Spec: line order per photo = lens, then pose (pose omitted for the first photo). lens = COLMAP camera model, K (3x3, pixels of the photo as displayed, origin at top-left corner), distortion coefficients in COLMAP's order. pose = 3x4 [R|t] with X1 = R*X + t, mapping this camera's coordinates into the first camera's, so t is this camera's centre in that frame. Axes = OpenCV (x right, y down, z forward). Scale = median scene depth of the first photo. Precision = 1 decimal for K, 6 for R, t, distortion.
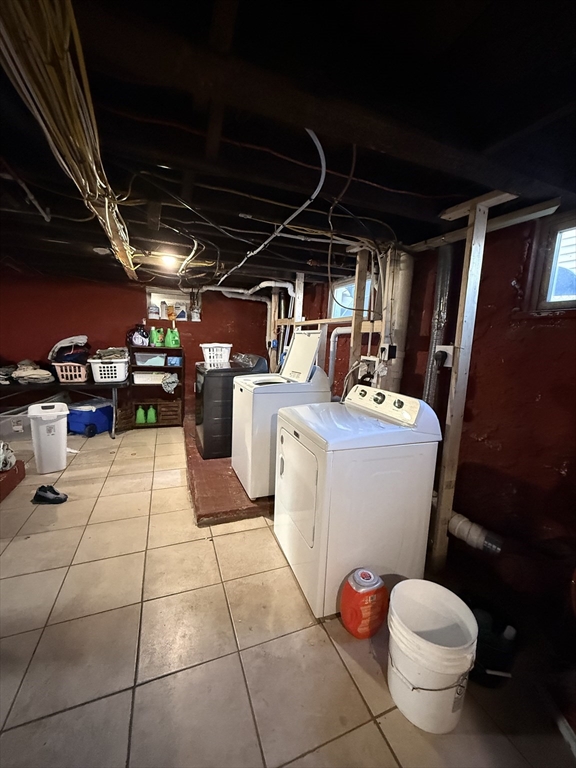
lens RADIAL K [[303.9, 0, 288.0], [0, 303.9, 381.3], [0, 0, 1]] dist [-0.000477, -0.000334]
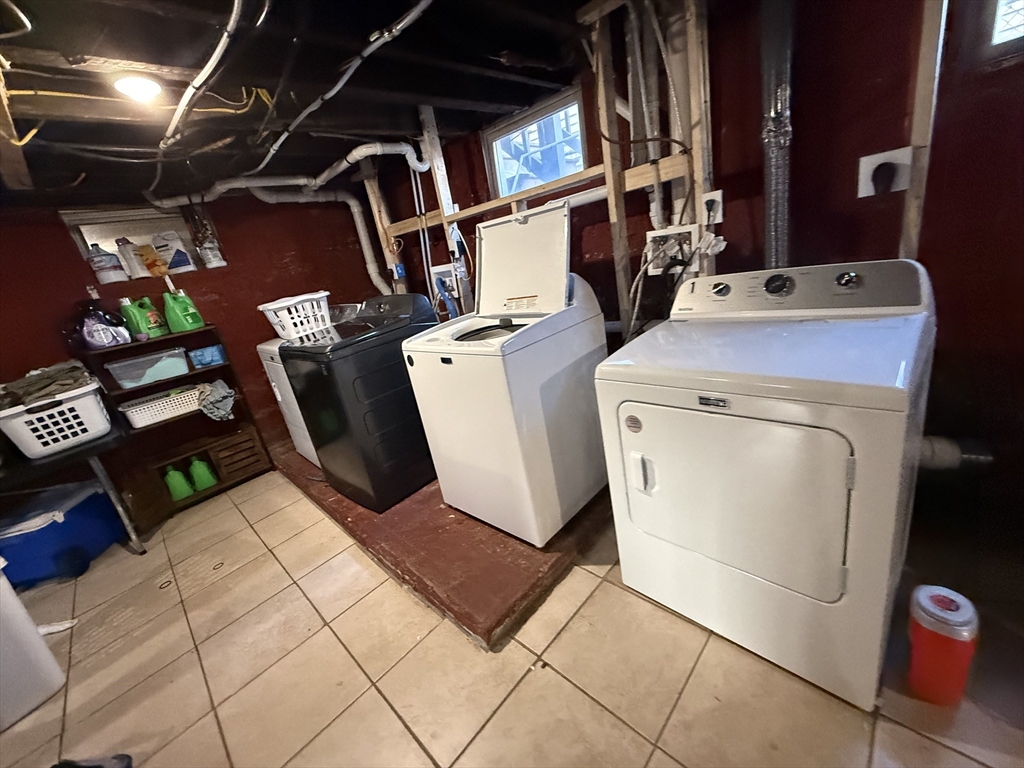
lens RADIAL K [[405.3, 0, 510.3], [0, 405.3, 386.6], [0, 0, 1]] dist [-0.000477, -0.000334]
pose [[0.887068, -0.330503, 0.322302, -0.194763], [0.274382, 0.938934, 0.207647, -0.026818], [-0.371248, -0.095764, 0.923582, 0.246765]]
